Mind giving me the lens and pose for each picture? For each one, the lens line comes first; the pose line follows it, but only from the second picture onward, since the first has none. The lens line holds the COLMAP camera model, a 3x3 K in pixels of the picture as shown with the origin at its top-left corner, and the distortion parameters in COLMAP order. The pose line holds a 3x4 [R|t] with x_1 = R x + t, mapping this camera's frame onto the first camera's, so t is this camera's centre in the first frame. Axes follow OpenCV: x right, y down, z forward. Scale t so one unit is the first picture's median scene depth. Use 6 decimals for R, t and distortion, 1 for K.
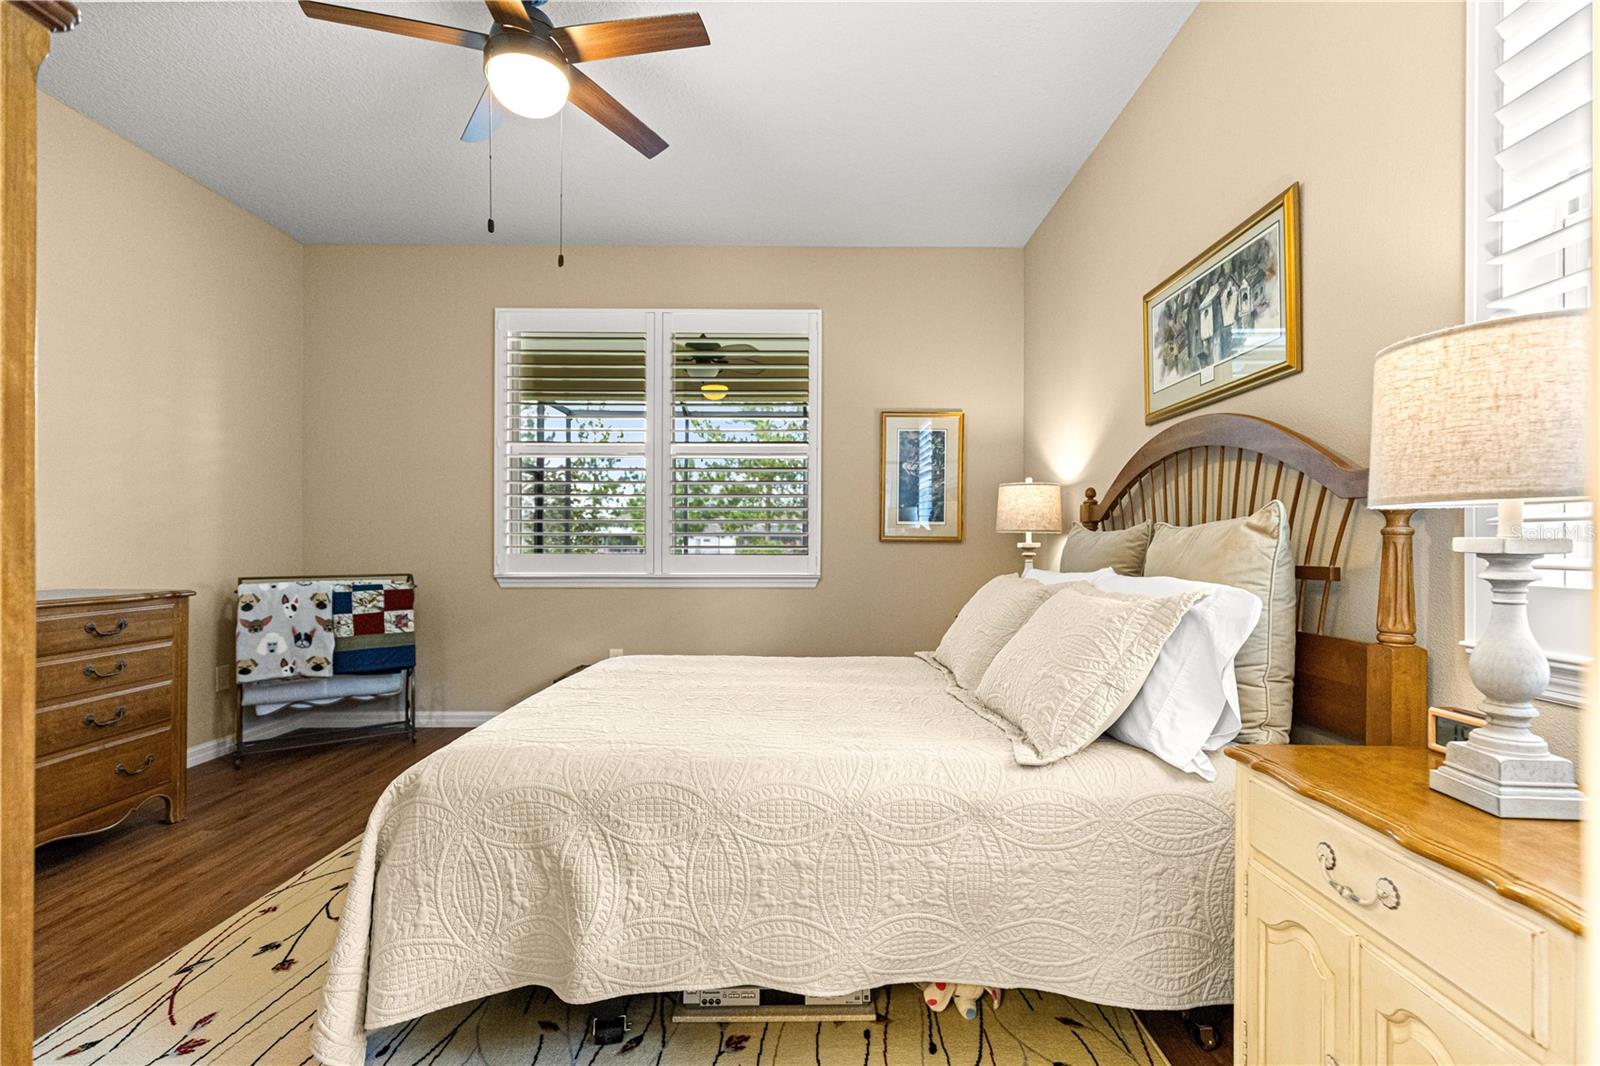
lens RADIAL K [[725.3, 0, 802.9], [0, 725.3, 541.7], [0, 0, 1]] dist [0.000384, -0.000111]
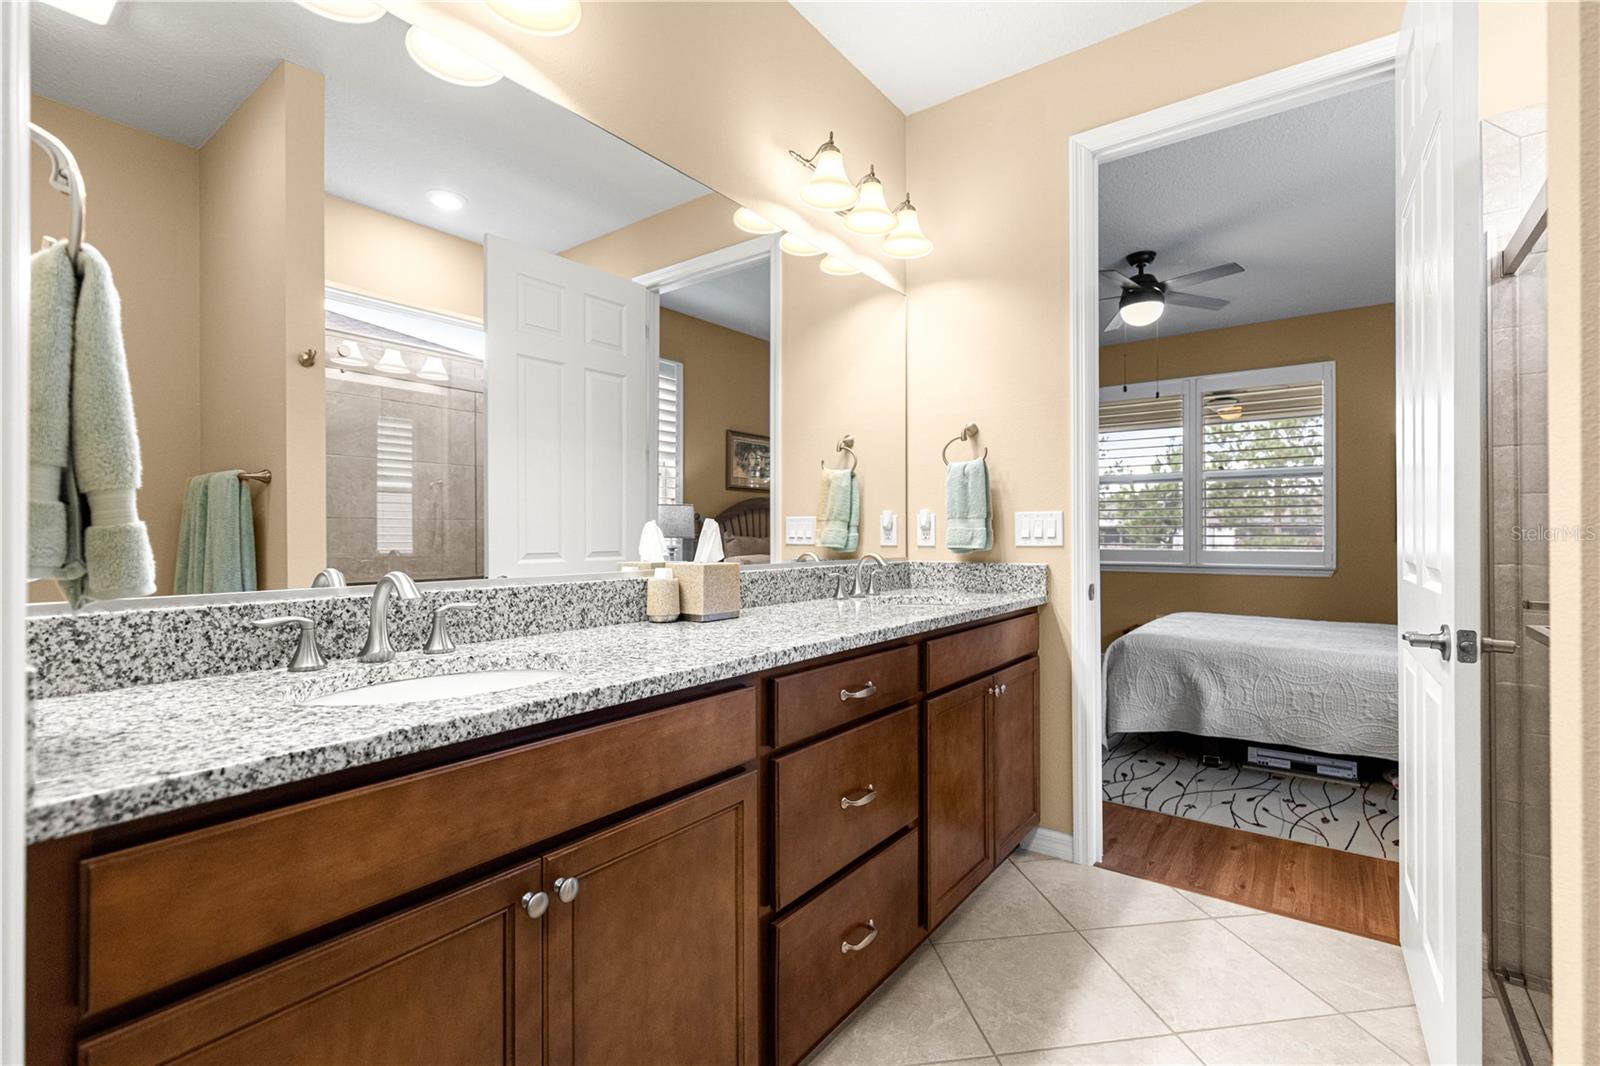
lens RADIAL K [[725.3, 0, 795.3], [0, 725.3, 529.6], [0, 0, 1]] dist [0.000384, -0.000111]
pose [[0.806654, -0.006789, -0.590985, 0.033185], [0.004856, 0.999976, -0.004859, -0.056325], [0.591004, 0.001049, 0.806668, -1.723745]]
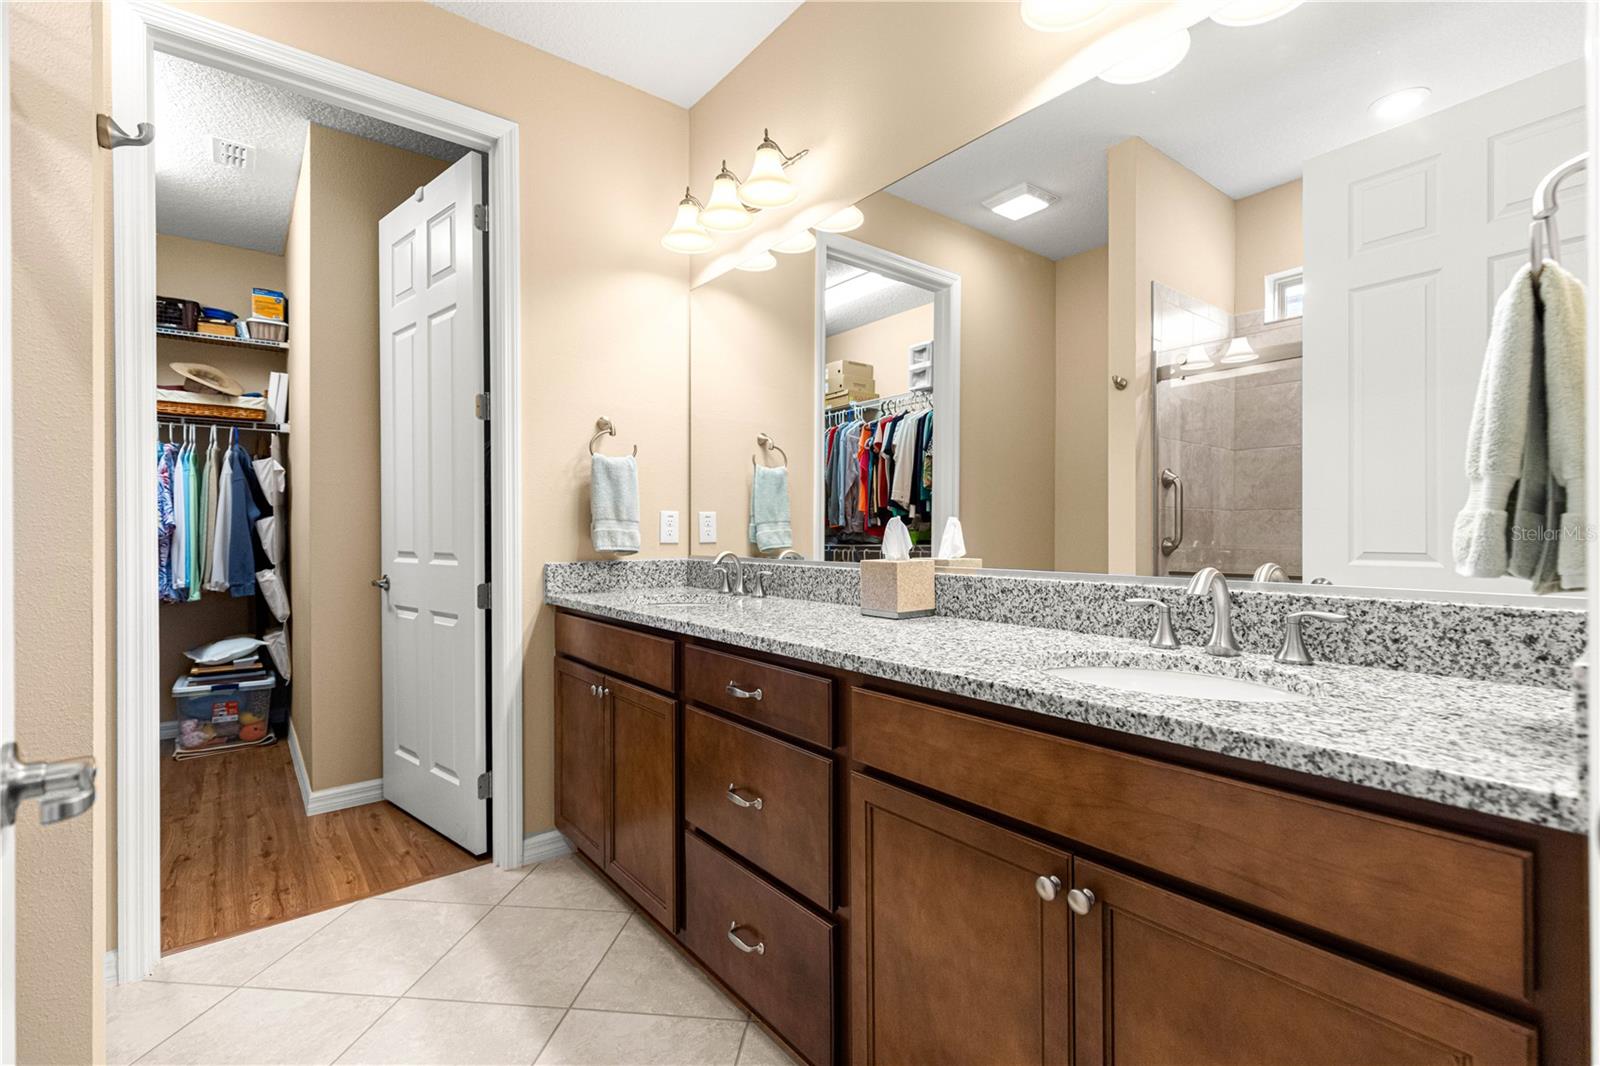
lens RADIAL K [[725.3, 0, 799.8], [0, 725.3, 533.8], [0, 0, 1]] dist [0.000384, -0.000111]
pose [[-0.782541, 0.008661, -0.622539, 0.128951], [0.008899, 0.999957, 0.002725, -0.052903], [0.622536, -0.003408, -0.782584, 2.915681]]
